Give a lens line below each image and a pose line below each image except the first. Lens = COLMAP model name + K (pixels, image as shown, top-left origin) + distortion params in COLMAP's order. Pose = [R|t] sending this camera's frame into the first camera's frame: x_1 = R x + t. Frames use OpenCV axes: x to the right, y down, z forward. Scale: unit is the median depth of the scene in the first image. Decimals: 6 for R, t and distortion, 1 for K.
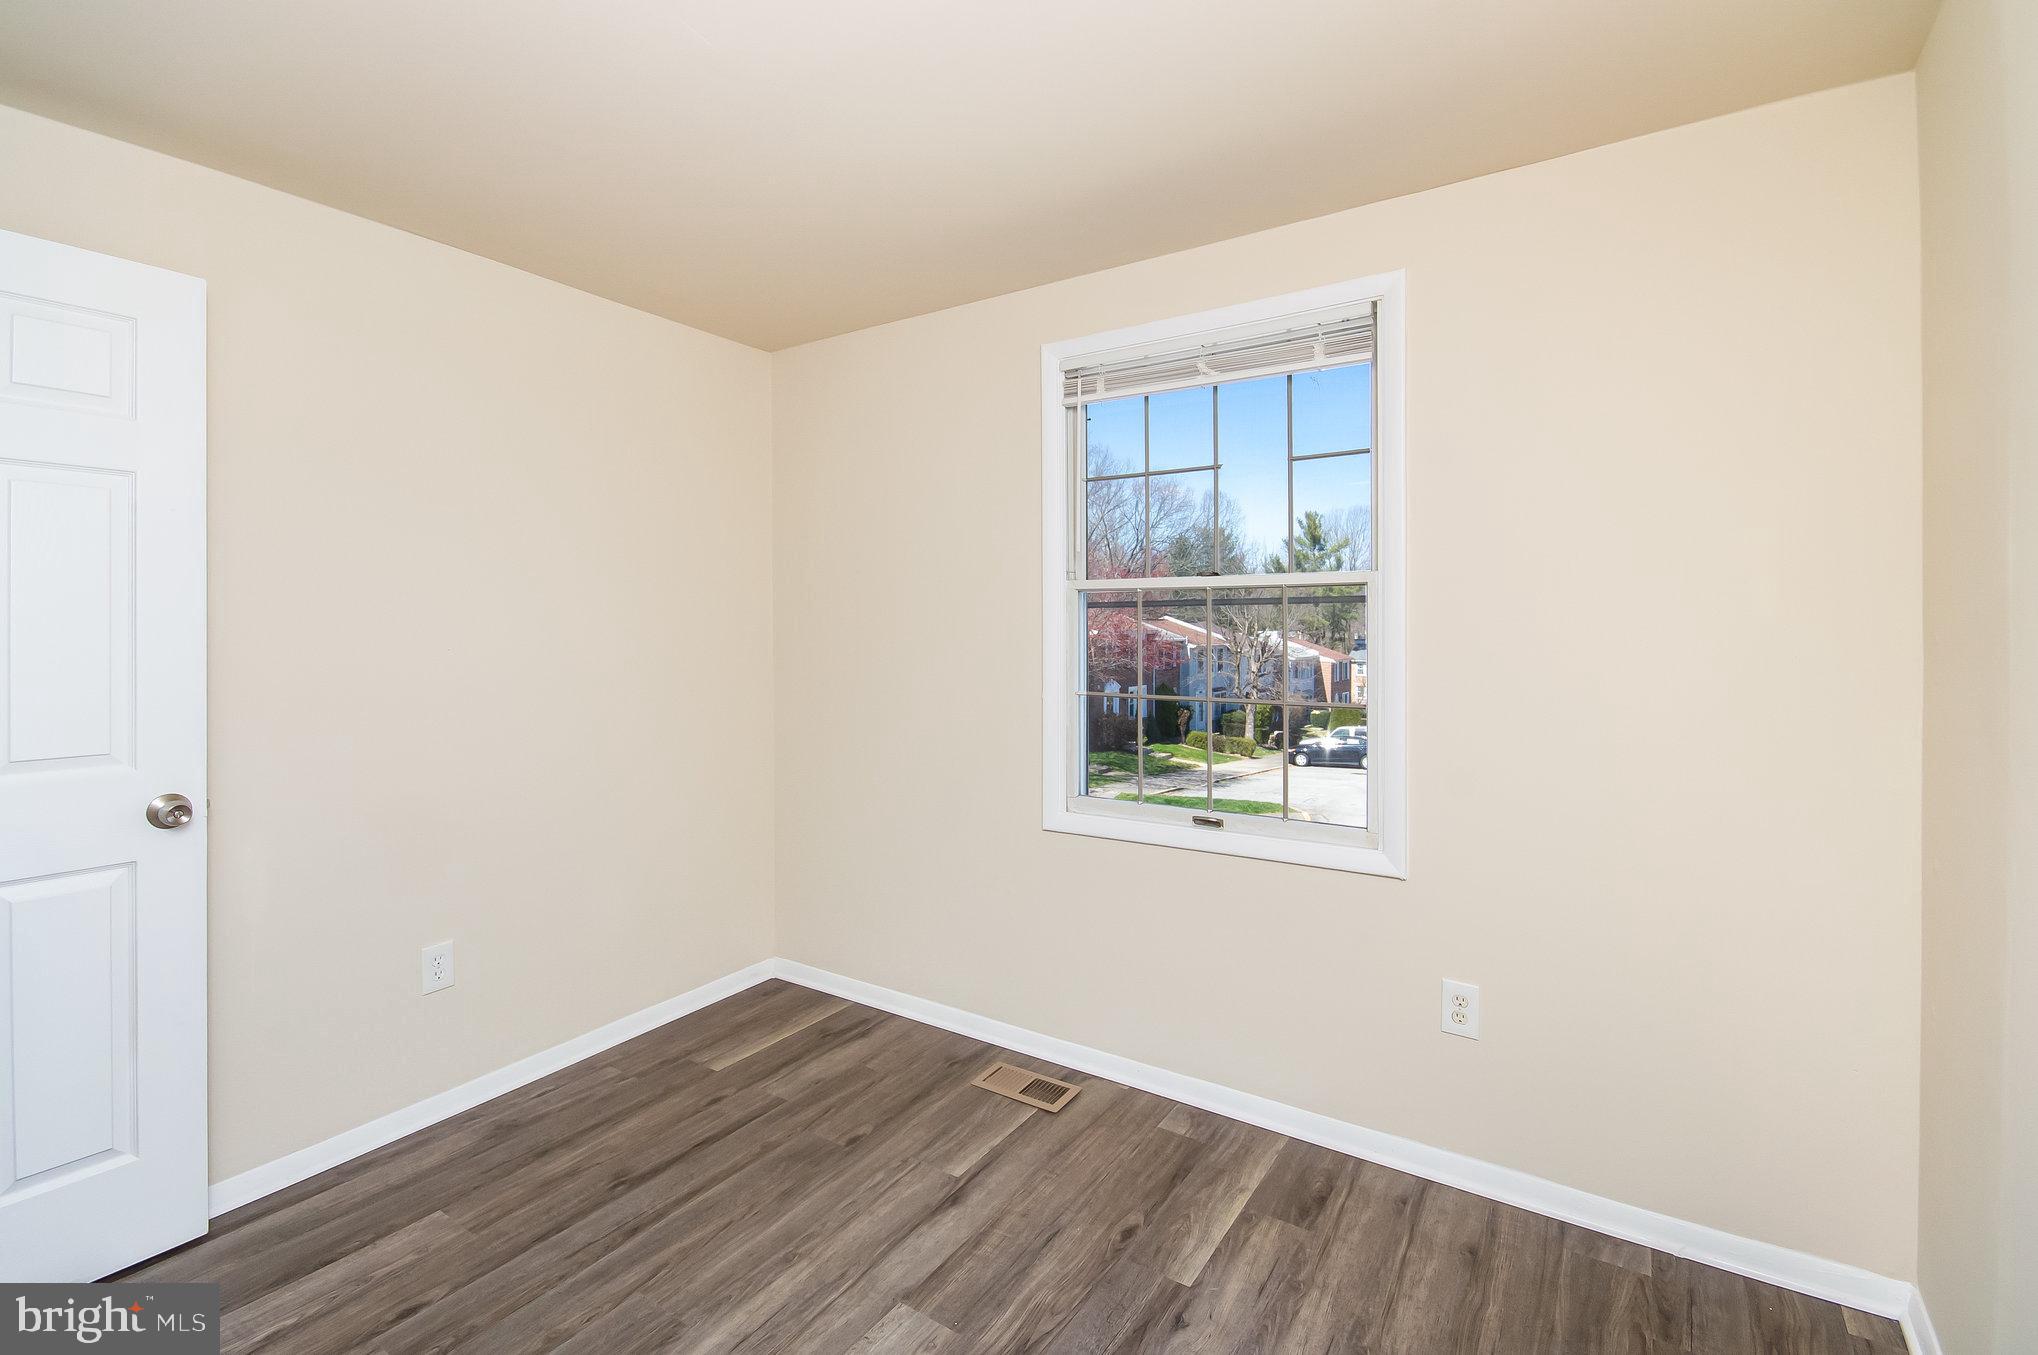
lens RADIAL K [[915.2, 0, 1025.3], [0, 915.2, 625.8], [0, 0, 1]] dist [0.003406, -0.000438]
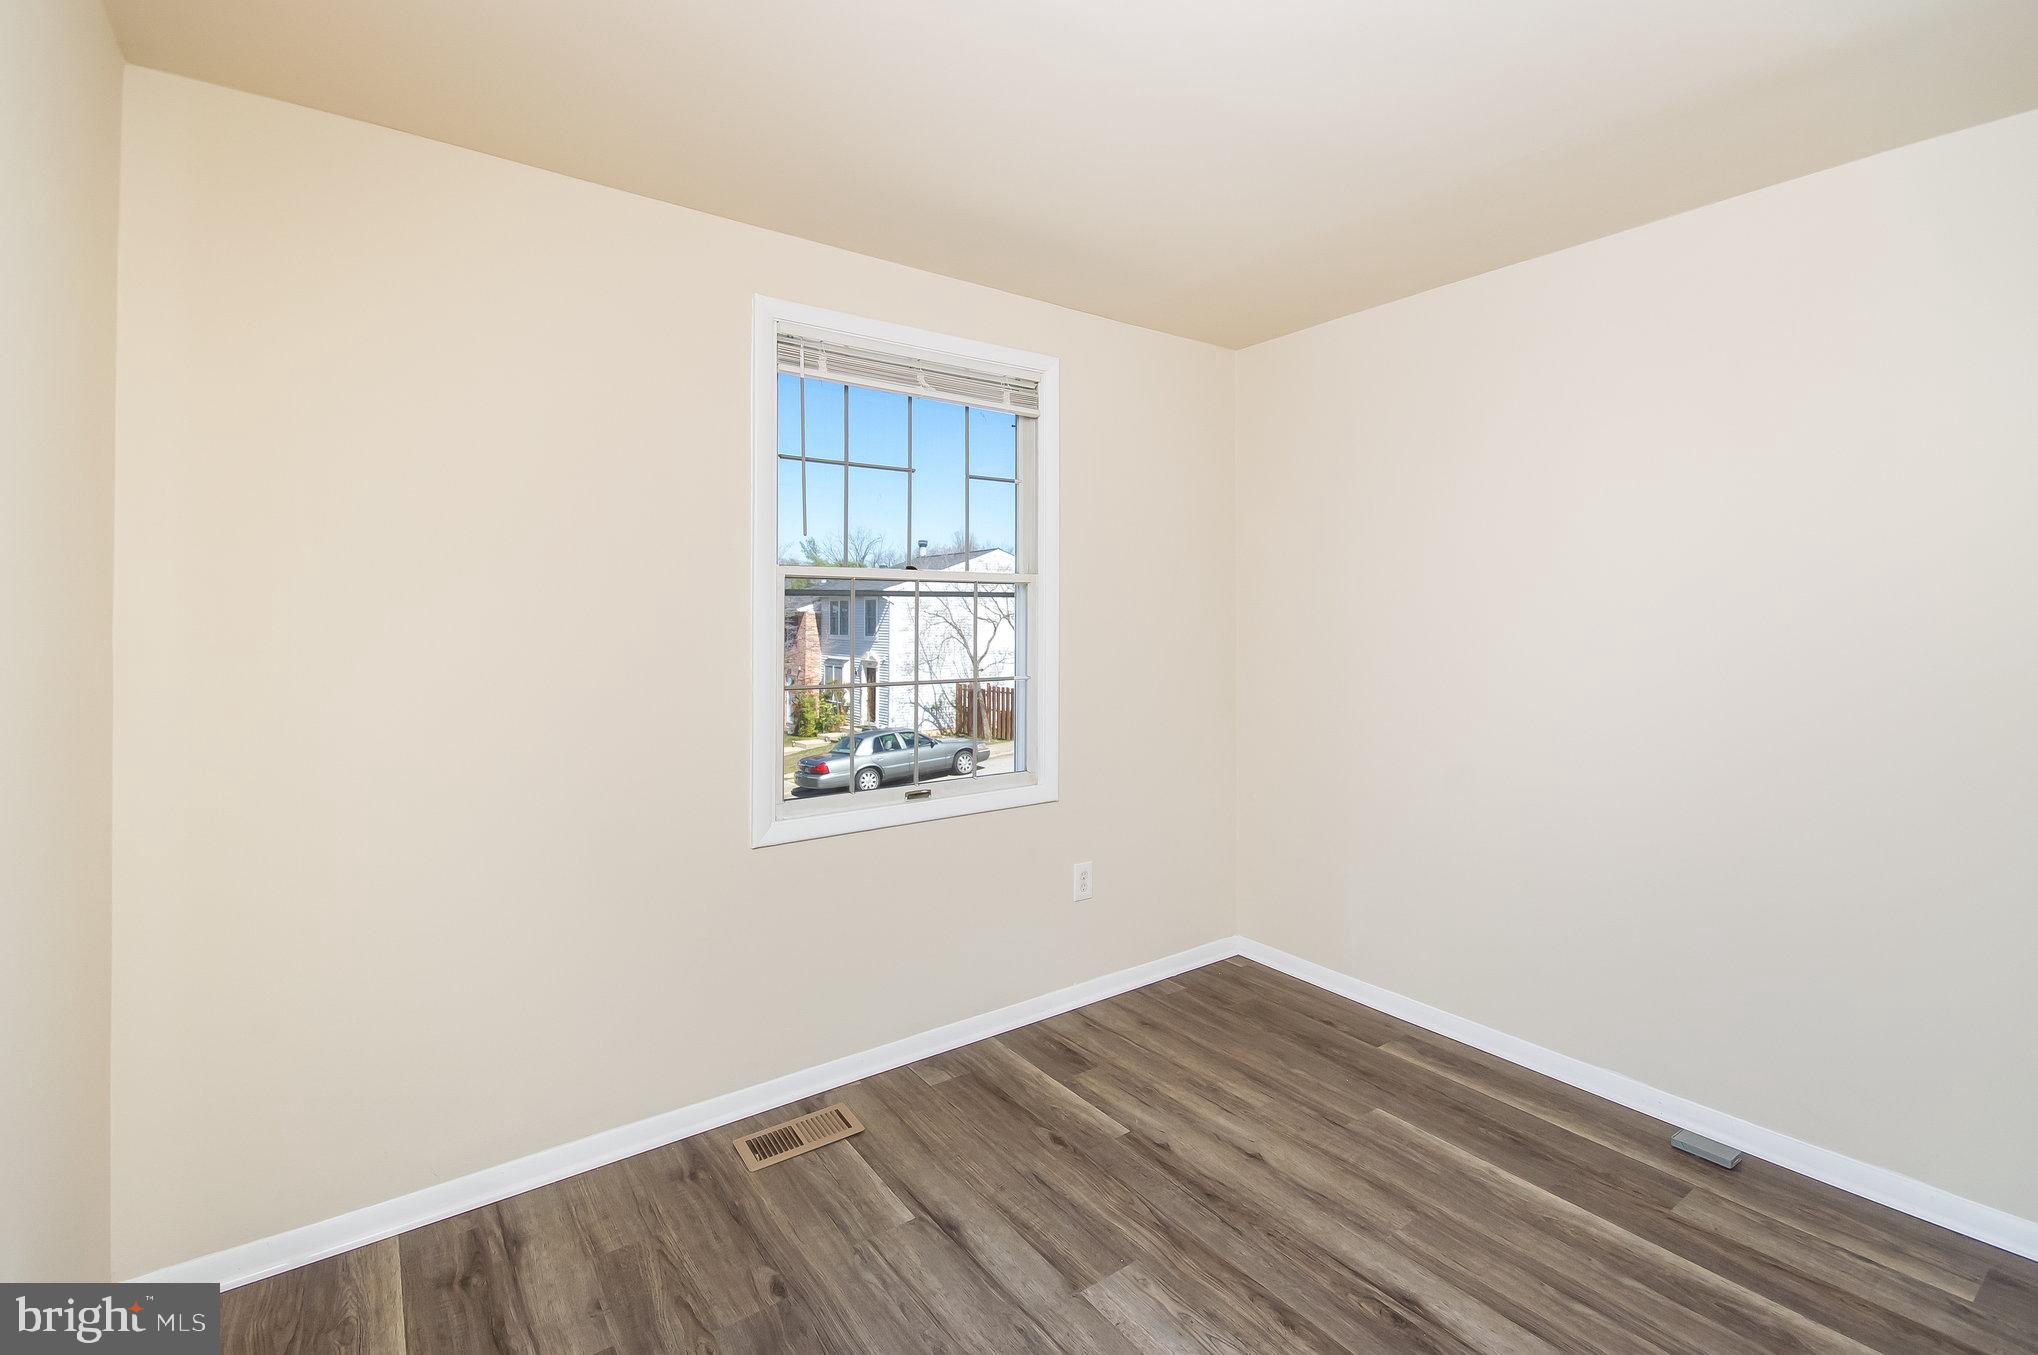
lens RADIAL K [[890.4, 0, 1053.0], [0, 890.4, 608.0], [0, 0, 1]] dist [0.018781, -0.012664]
pose [[0.340832, 0.009413, 0.940077, -0.871851], [-0.001400, 0.999954, -0.009505, 0.001006], [-0.940123, 0.001923, 0.340829, 0.563955]]
